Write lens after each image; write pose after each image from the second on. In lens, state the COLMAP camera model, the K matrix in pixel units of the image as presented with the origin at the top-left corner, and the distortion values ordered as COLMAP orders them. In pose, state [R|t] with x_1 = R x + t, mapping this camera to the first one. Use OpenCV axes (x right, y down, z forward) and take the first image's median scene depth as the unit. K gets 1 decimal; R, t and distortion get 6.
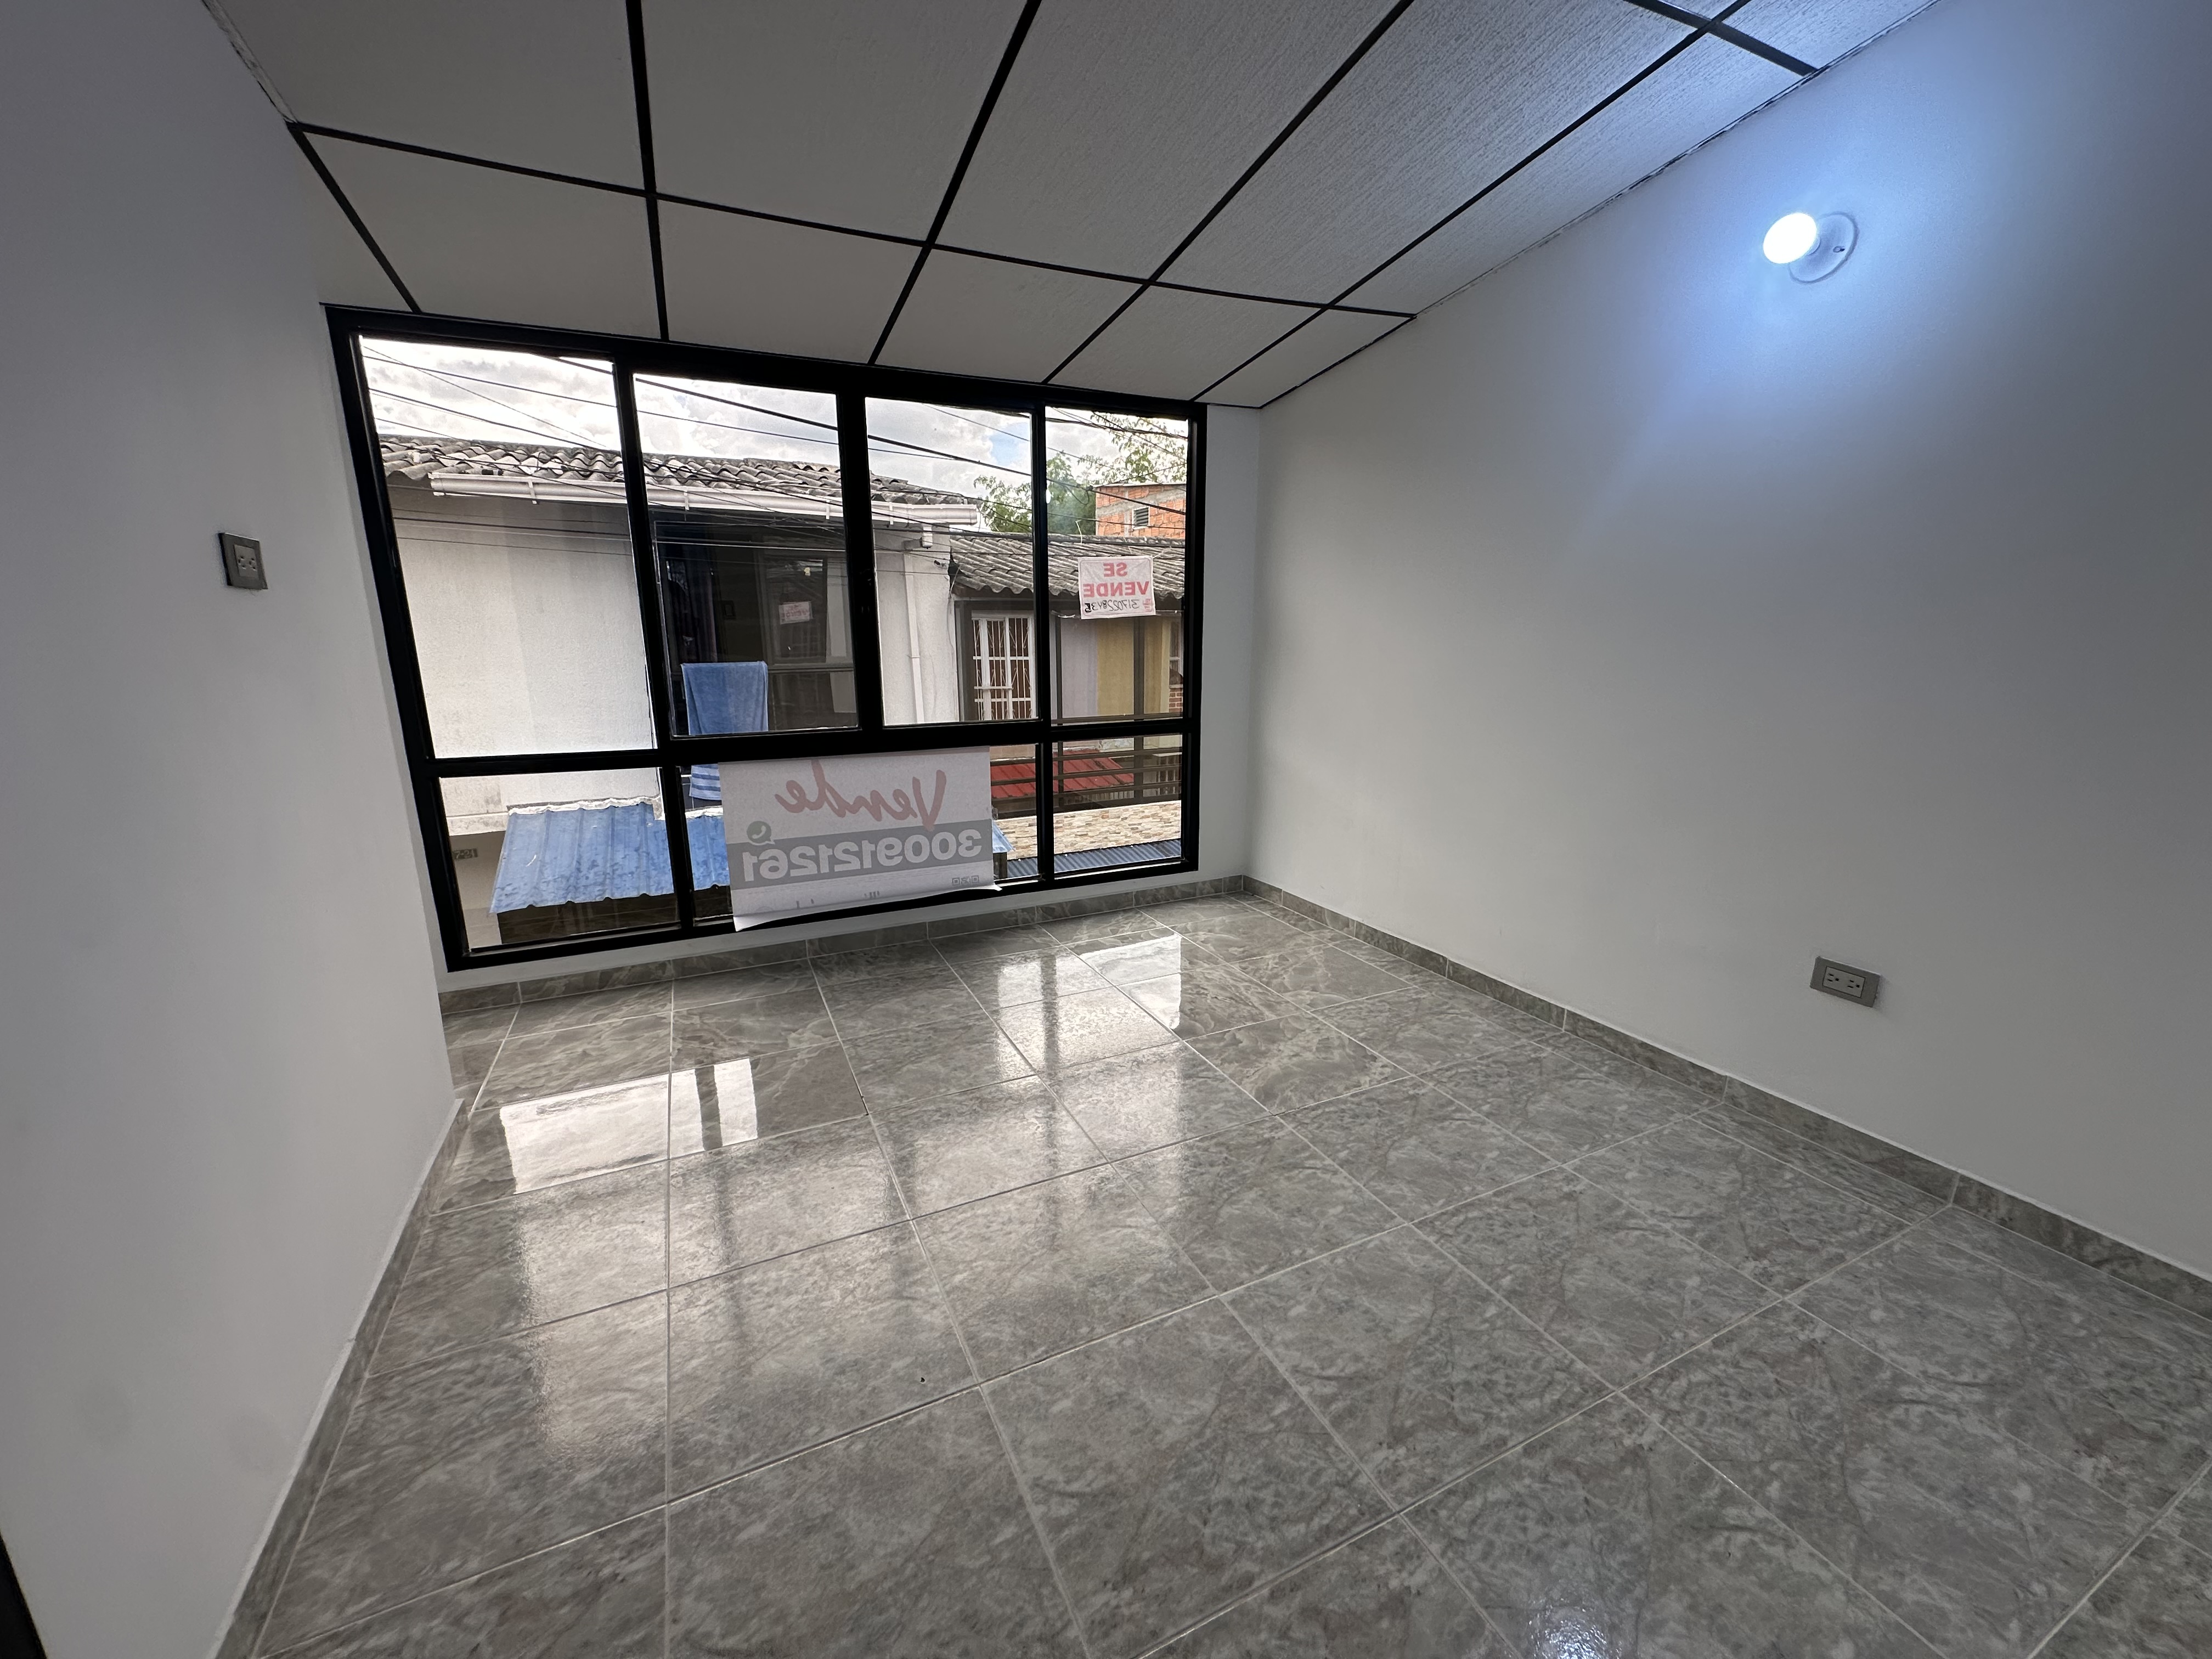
lens RADIAL K [[883.5, 0, 1106.5], [0, 883.5, 827.3], [0, 0, 1]] dist [-0.002574, 0.000539]
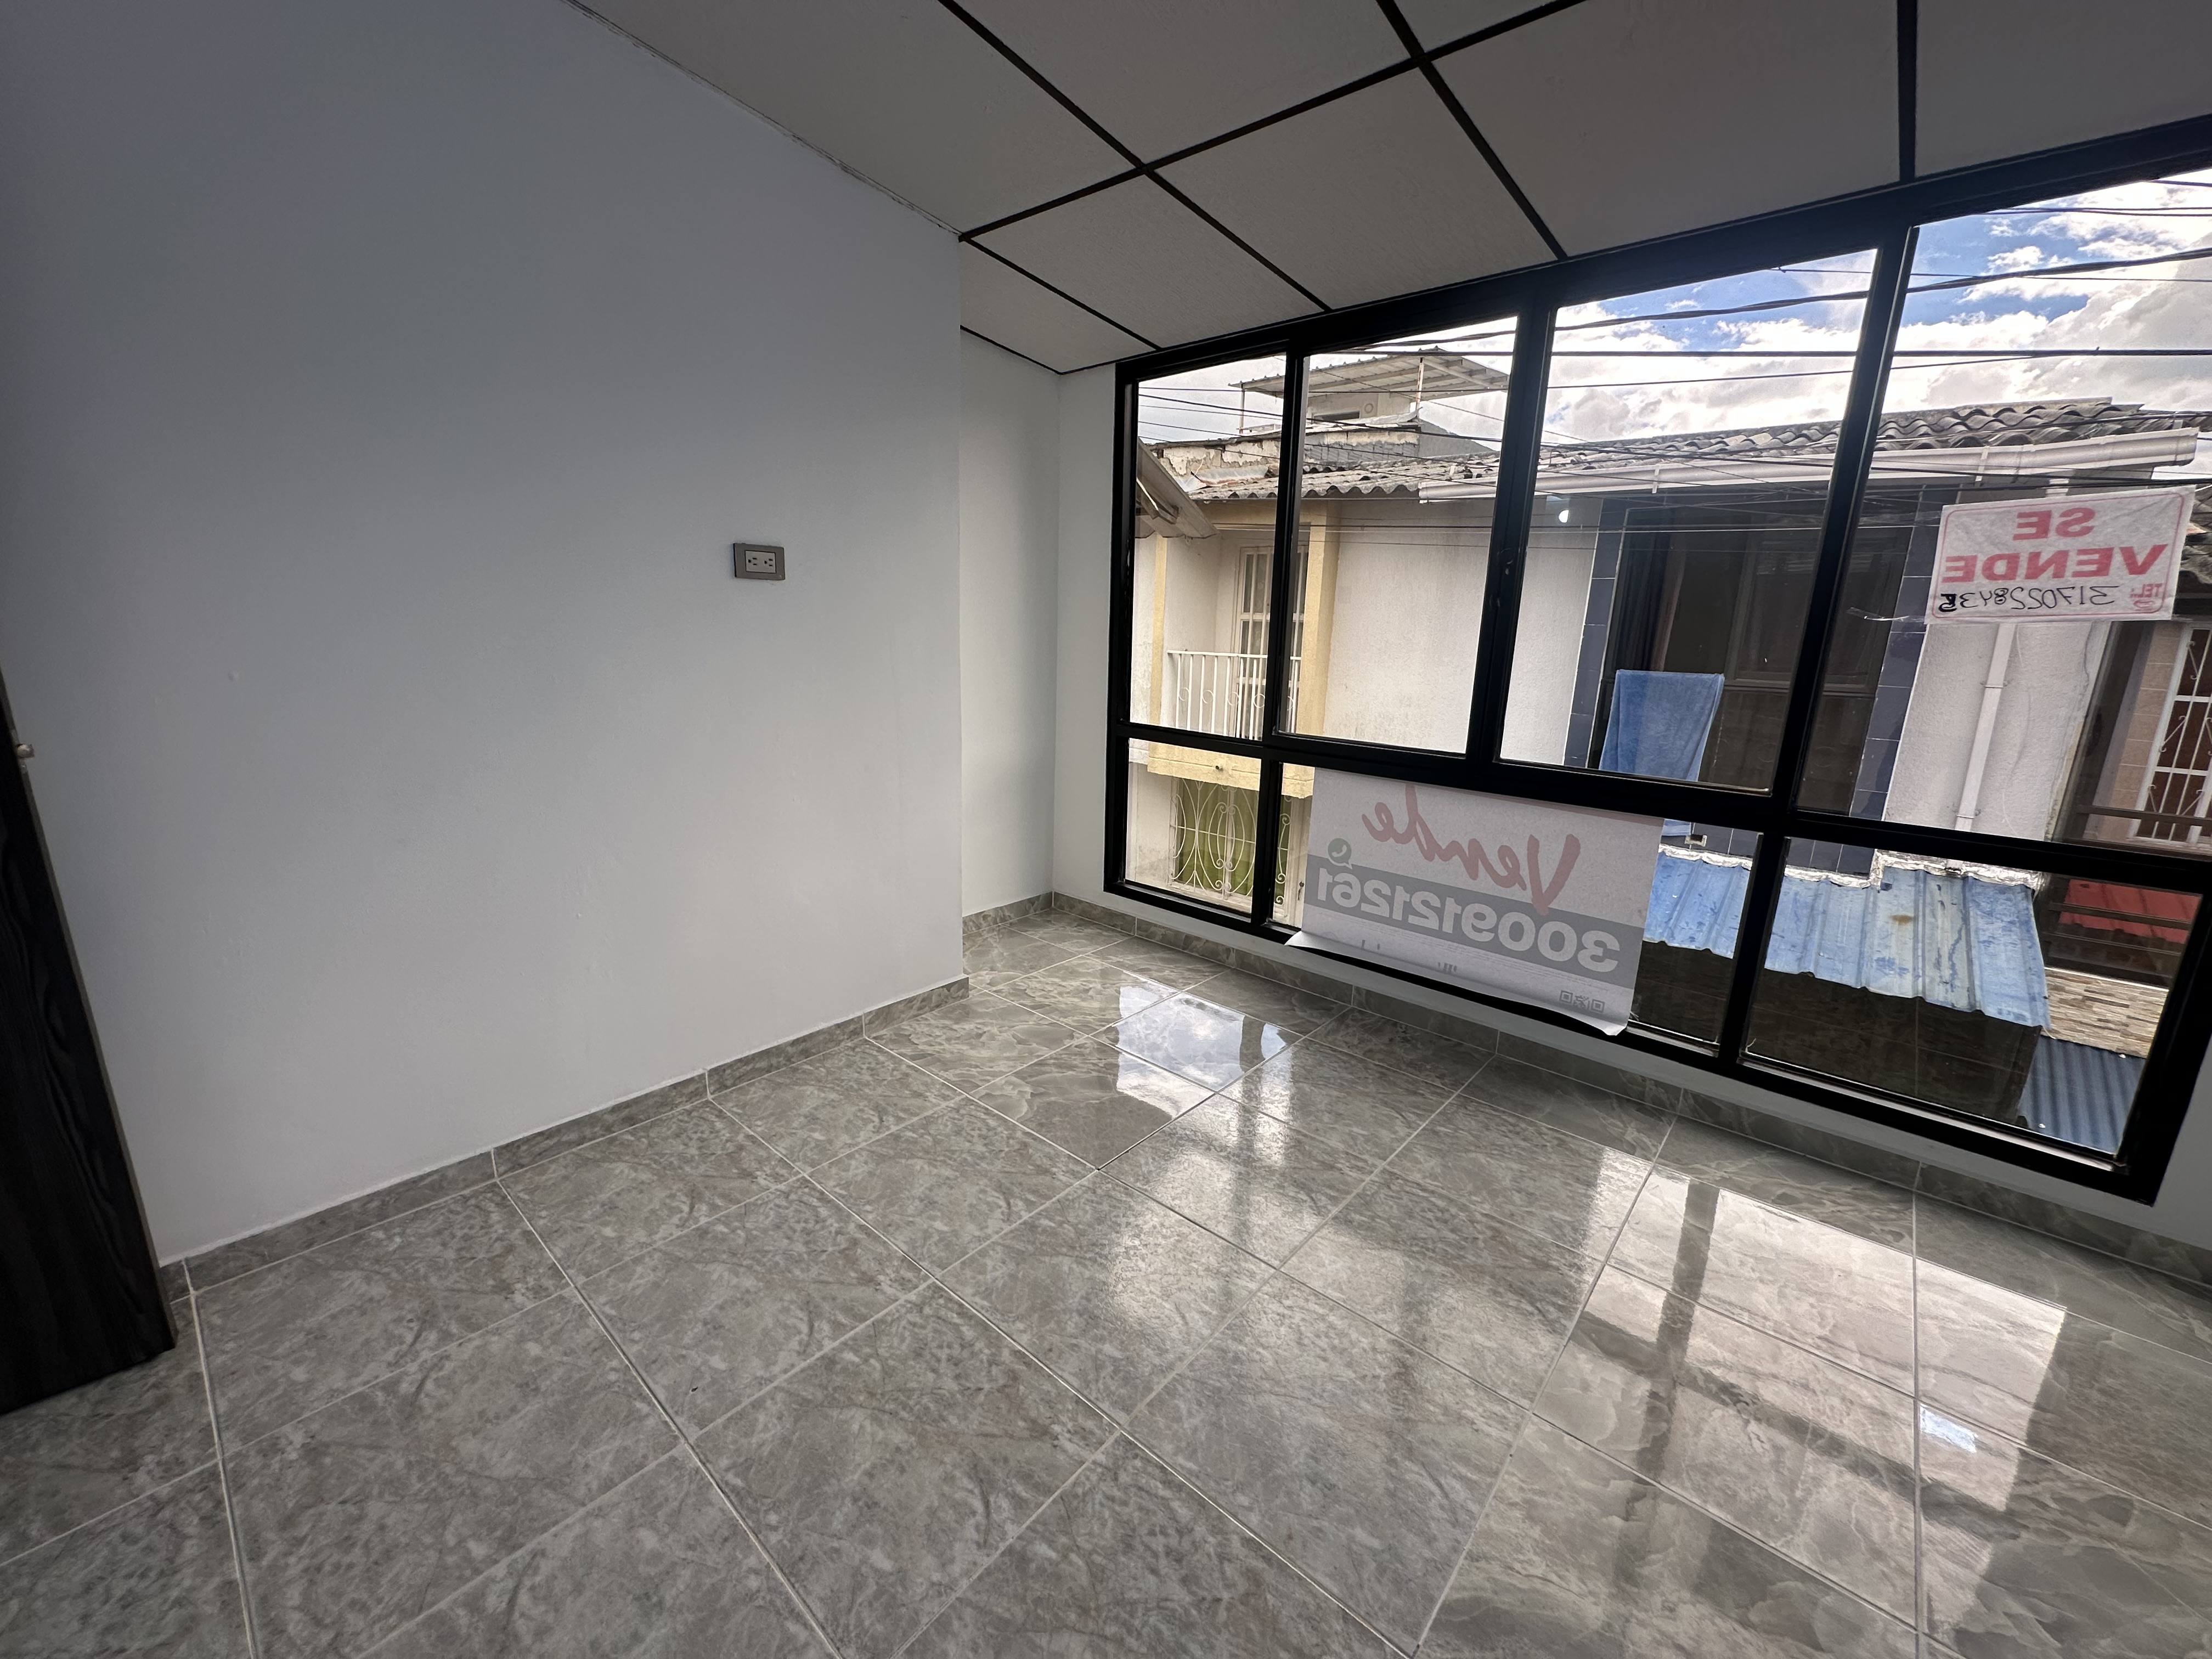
lens RADIAL K [[883.5, 0, 1106.5], [0, 883.5, 827.3], [0, 0, 1]] dist [-0.002574, 0.000539]
pose [[0.389648, 0.229913, -0.891804, 0.293467], [-0.231724, 0.961660, 0.146677, -0.089729], [0.891335, 0.149500, 0.427985, 0.384644]]
